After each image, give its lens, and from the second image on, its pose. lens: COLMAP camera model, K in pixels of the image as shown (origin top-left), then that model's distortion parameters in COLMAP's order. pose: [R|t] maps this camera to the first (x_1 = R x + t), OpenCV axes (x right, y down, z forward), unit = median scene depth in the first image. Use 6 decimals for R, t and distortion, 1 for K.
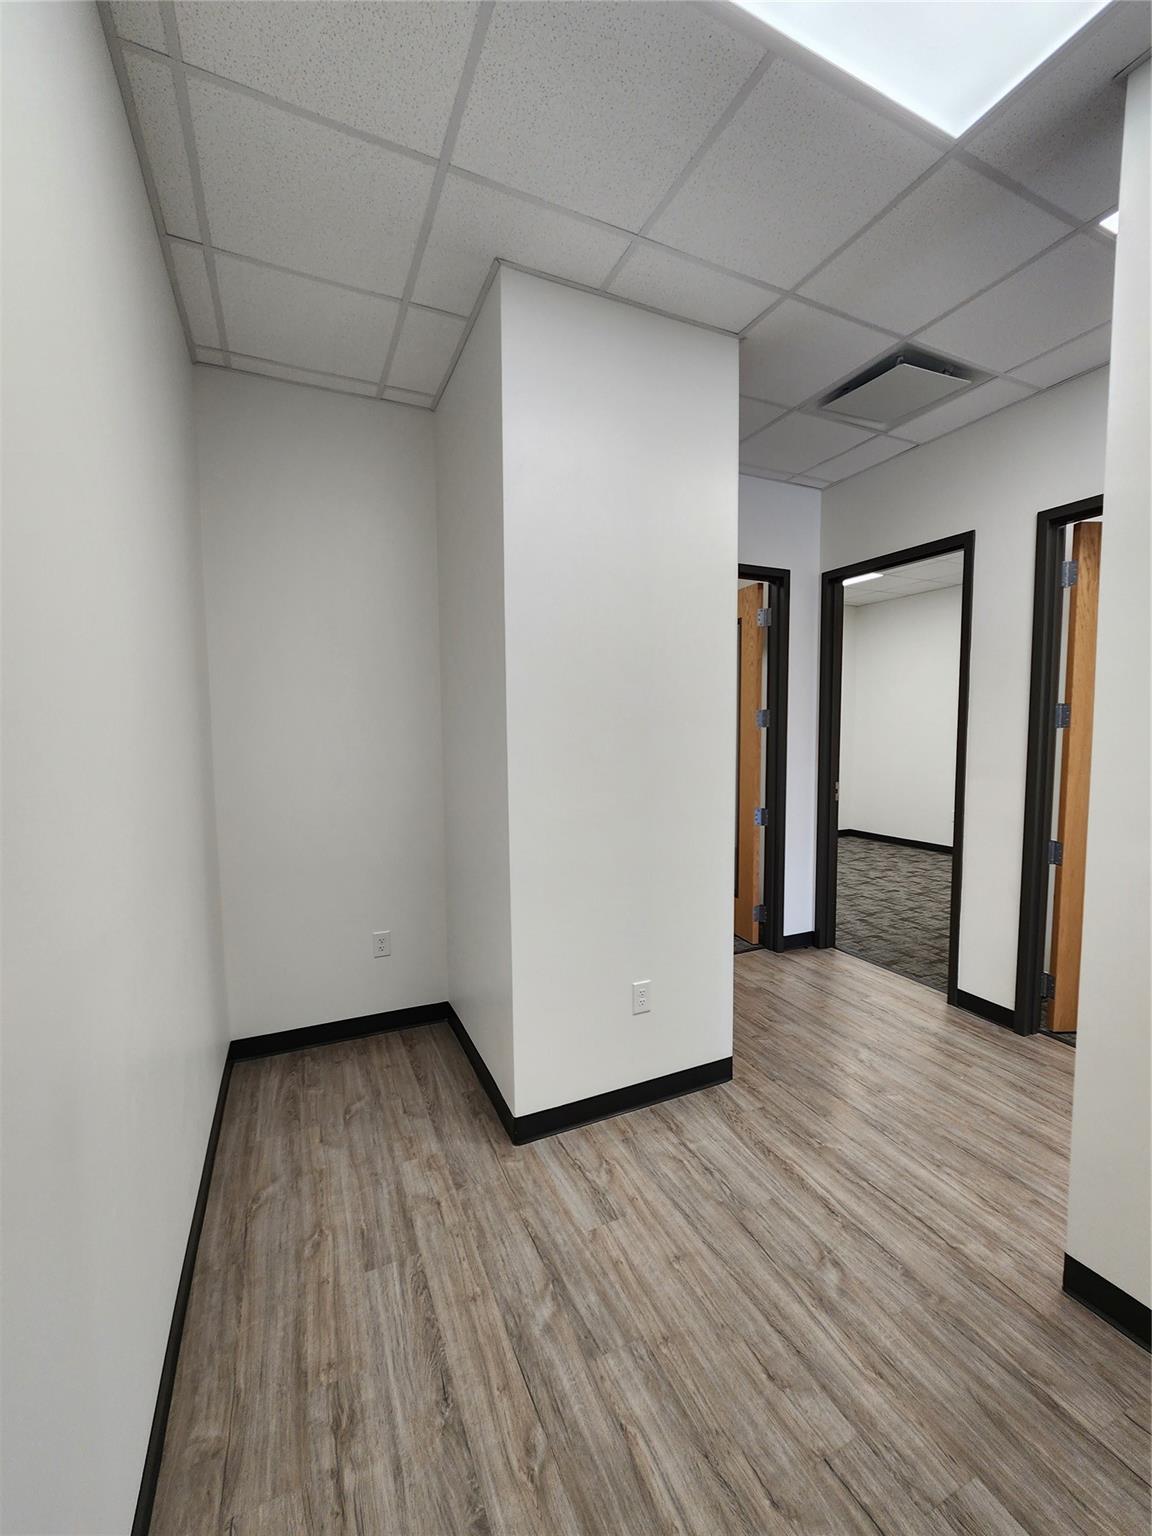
lens RADIAL K [[630.0, 0, 585.6], [0, 630.0, 770.8], [0, 0, 1]] dist [-0.002762, 0.000794]
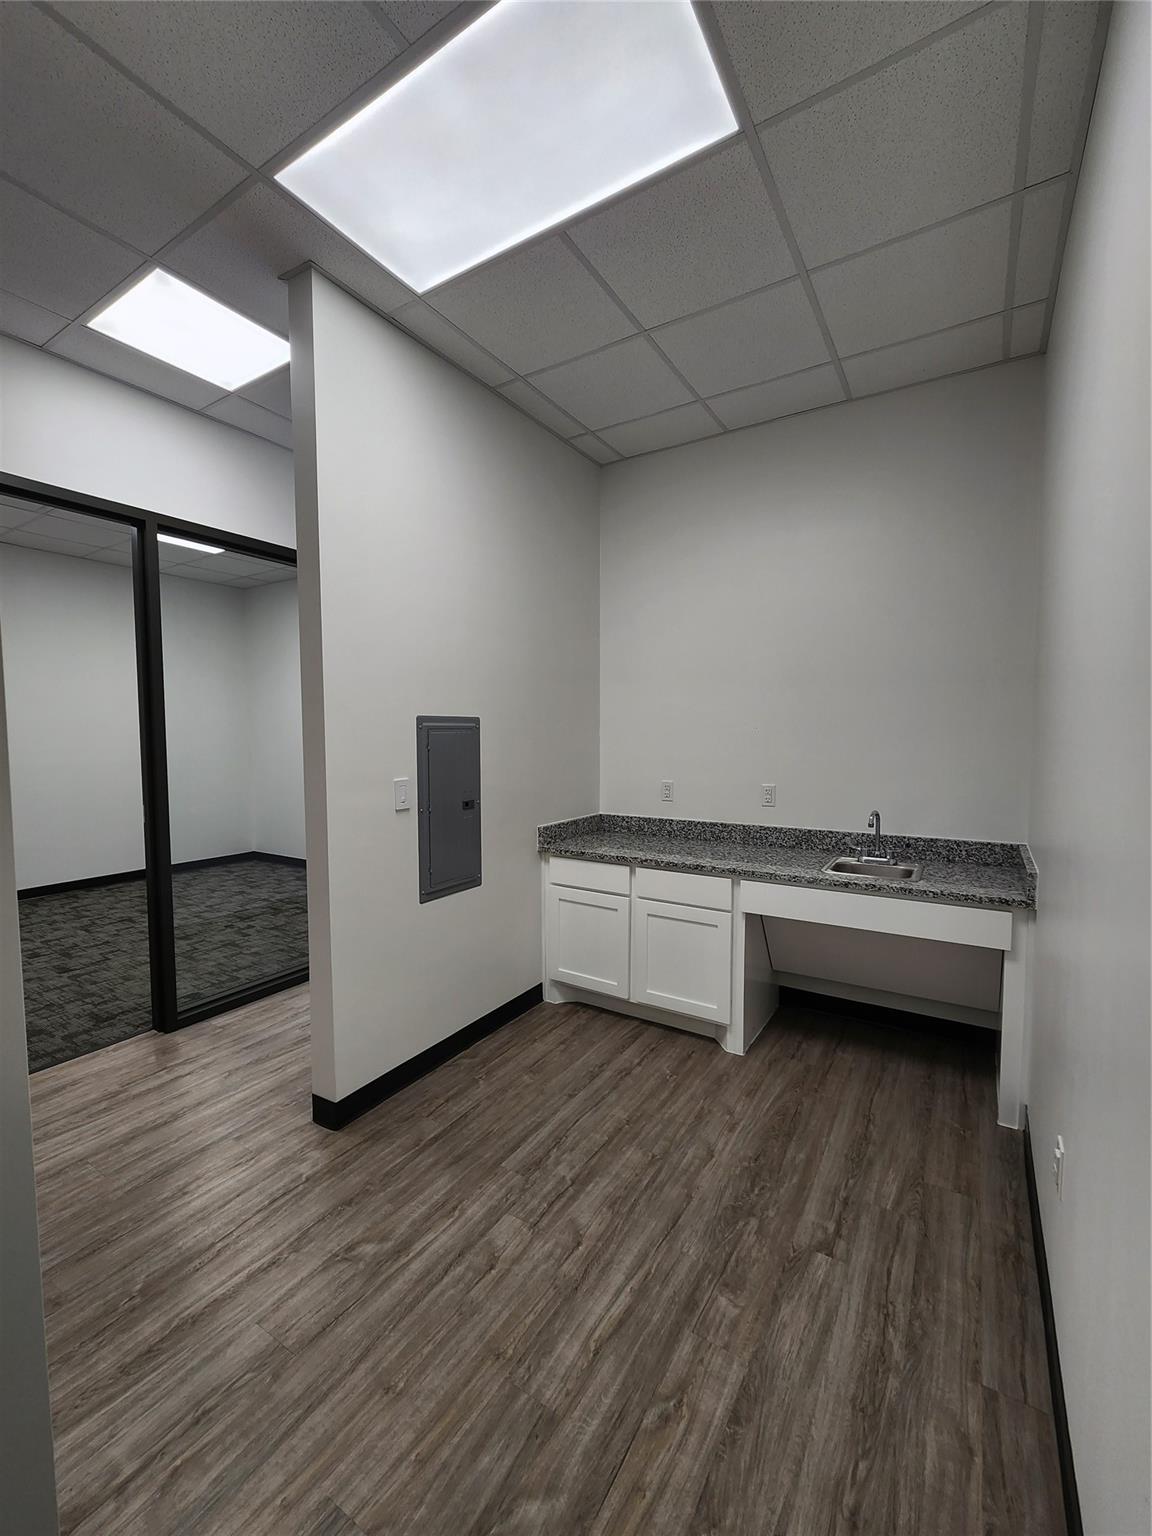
lens RADIAL K [[628.4, 0, 578.6], [0, 628.4, 771.5], [0, 0, 1]] dist [-0.002418, -0.000794]
pose [[-0.539114, -0.045973, 0.840977, -0.528668], [0.068258, 0.992840, 0.098032, -0.038664], [-0.839462, 0.110254, -0.532115, 1.001057]]
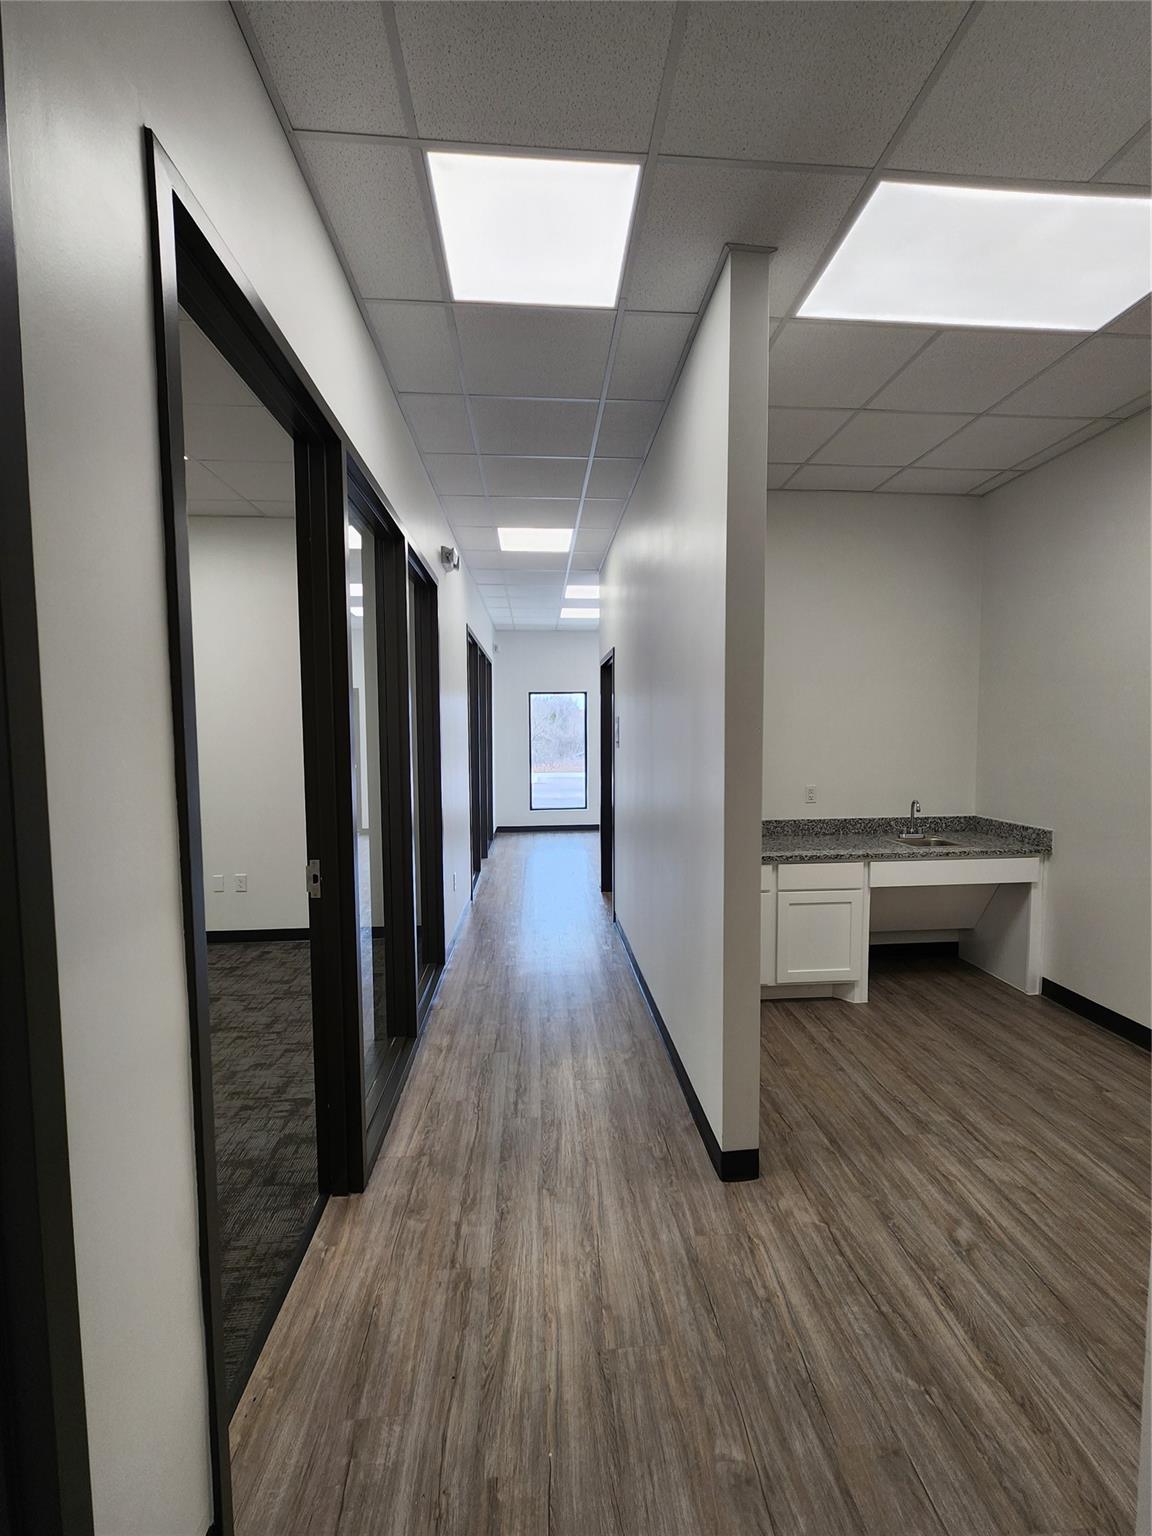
lens RADIAL K [[630.0, 0, 585.6], [0, 630.0, 770.8], [0, 0, 1]] dist [-0.002762, 0.000794]
pose [[-0.934738, -0.011337, 0.355158, 0.537891], [0.036682, 0.991073, 0.128178, -0.142357], [-0.353440, 0.132841, -0.925977, 1.836945]]
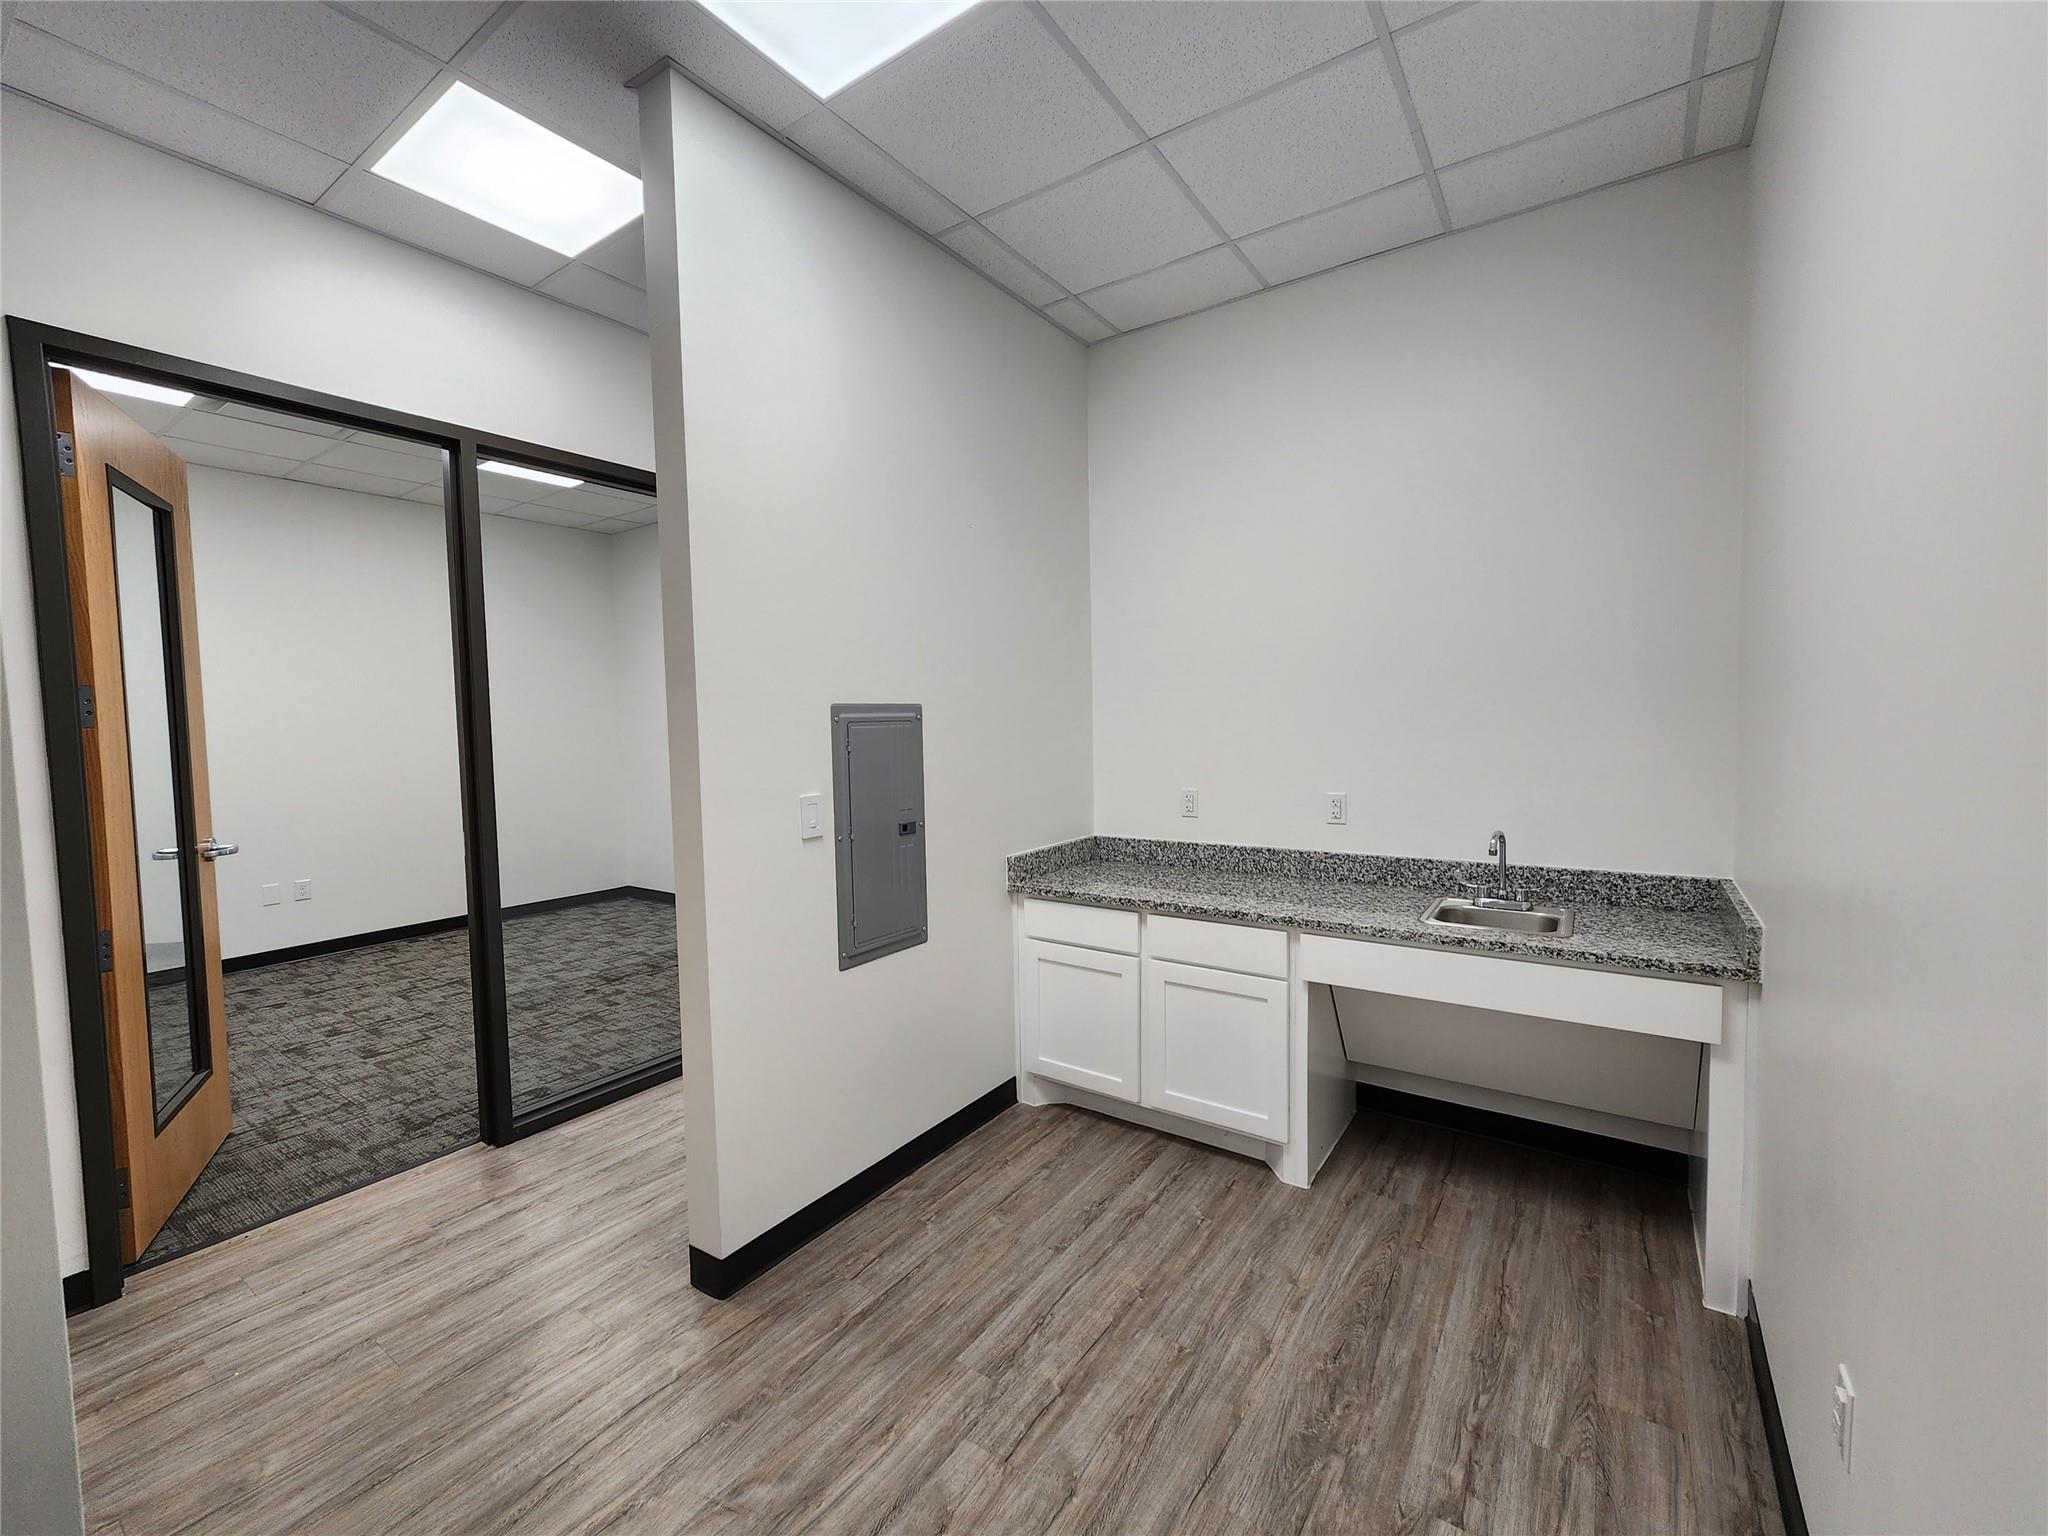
lens RADIAL K [[840.0, 0, 1023.6], [0, 840.0, 763.9], [0, 0, 1]] dist [-0.002762, 0.000794]
pose [[-0.499058, -0.033600, 0.865917, -0.453650], [0.086233, 0.992363, 0.088205, -0.045905], [-0.862267, 0.118690, -0.492349, 0.950635]]
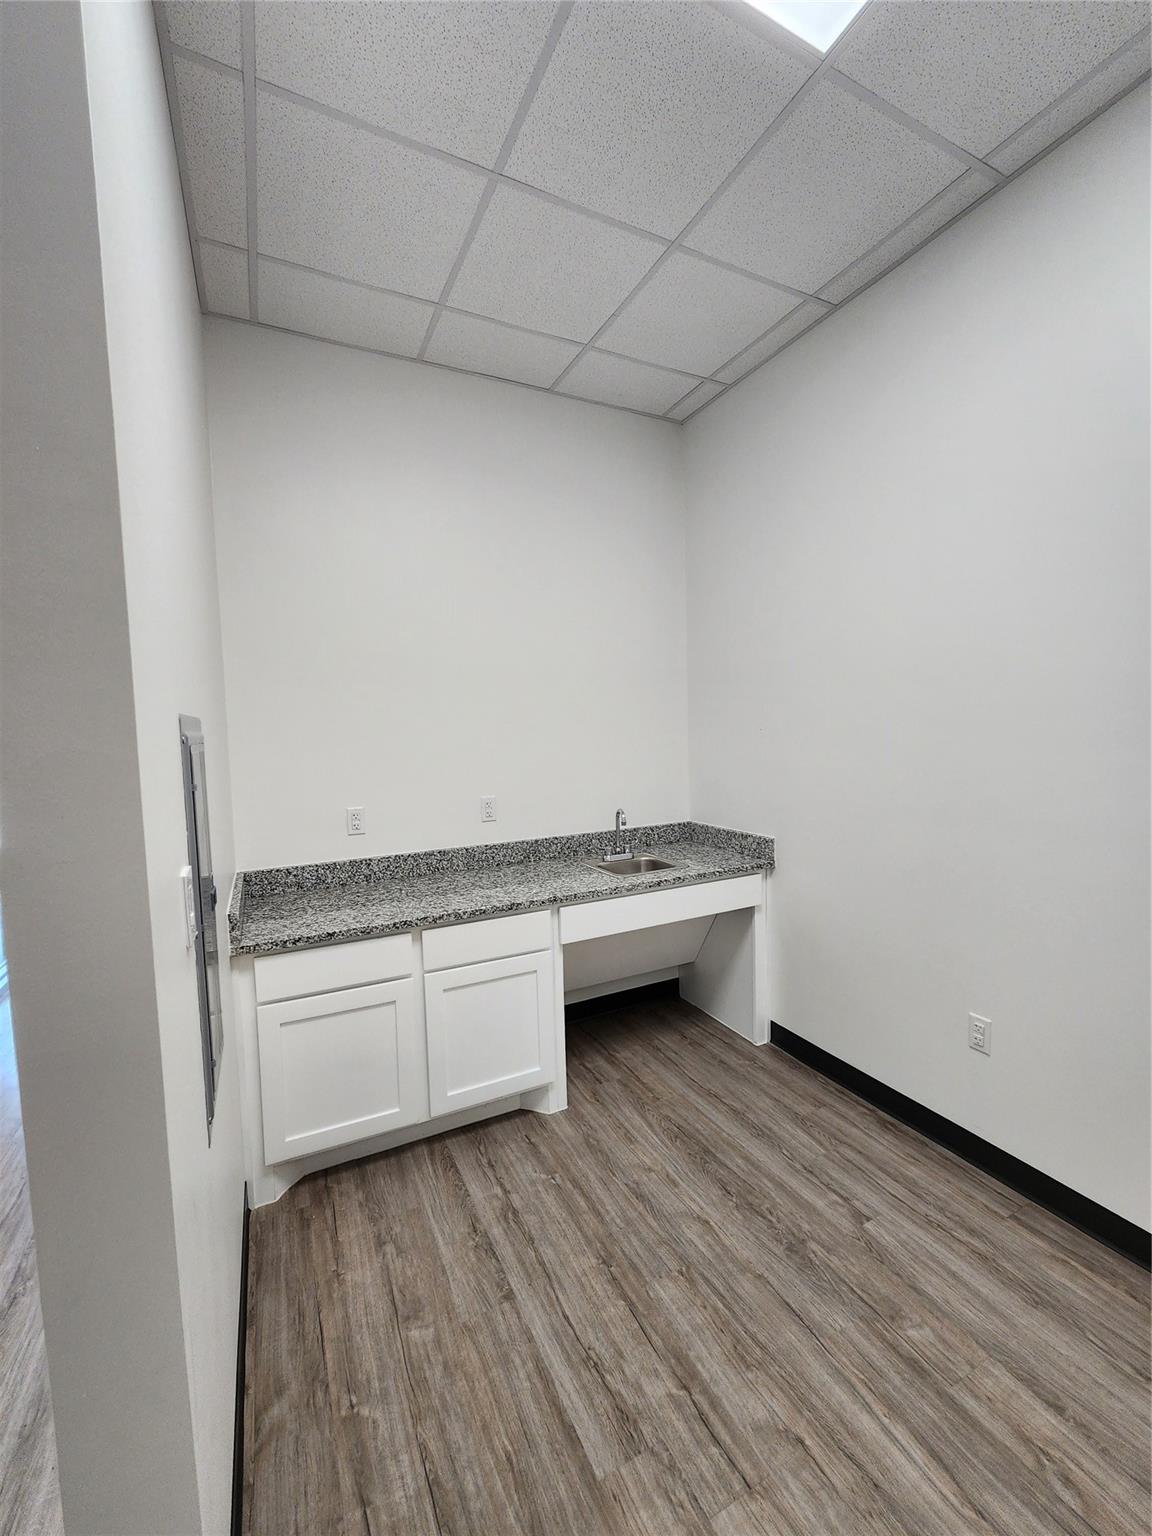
lens RADIAL K [[634.3, 0, 585.2], [0, 634.3, 771.2], [0, 0, 1]] dist [-0.000185, 0.000141]
pose [[-0.999092, 0.032644, -0.027379, 0.396559], [0.028393, 0.989257, 0.143403, -0.067375], [0.031766, 0.142495, -0.989286, 1.140207]]
